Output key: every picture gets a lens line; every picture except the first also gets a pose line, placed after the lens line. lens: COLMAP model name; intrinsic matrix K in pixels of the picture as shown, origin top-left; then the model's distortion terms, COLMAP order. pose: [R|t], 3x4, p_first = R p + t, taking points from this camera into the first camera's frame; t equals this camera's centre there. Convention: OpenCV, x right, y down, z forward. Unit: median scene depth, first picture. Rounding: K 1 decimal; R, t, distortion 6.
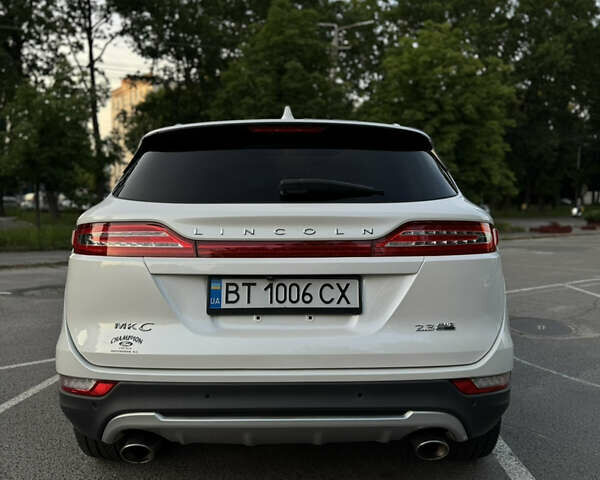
lens RADIAL K [[567.0, 0, 299.5], [0, 567.0, 235.1], [0, 0, 1]] dist [0.023456, 0.000000]
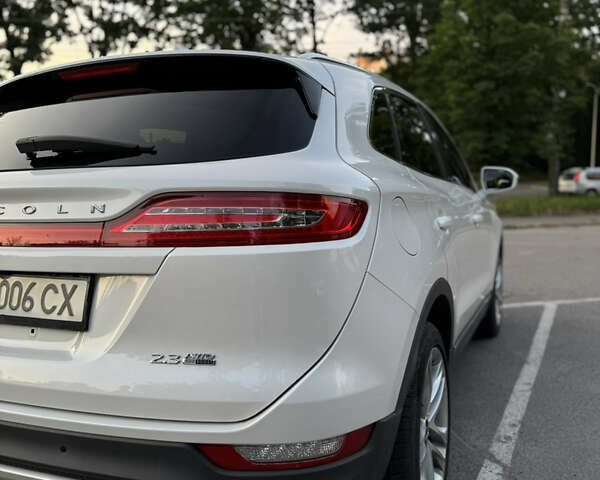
lens RADIAL K [[567.0, 0, 301.7], [0, 567.0, 243.5], [0, 0, 1]] dist [0.023456, 0.000000]
pose [[0.926733, 0.009077, -0.375610, 0.592748], [0.013578, 0.998246, 0.057623, -0.000787], [0.375474, -0.058502, 0.924985, 0.468531]]
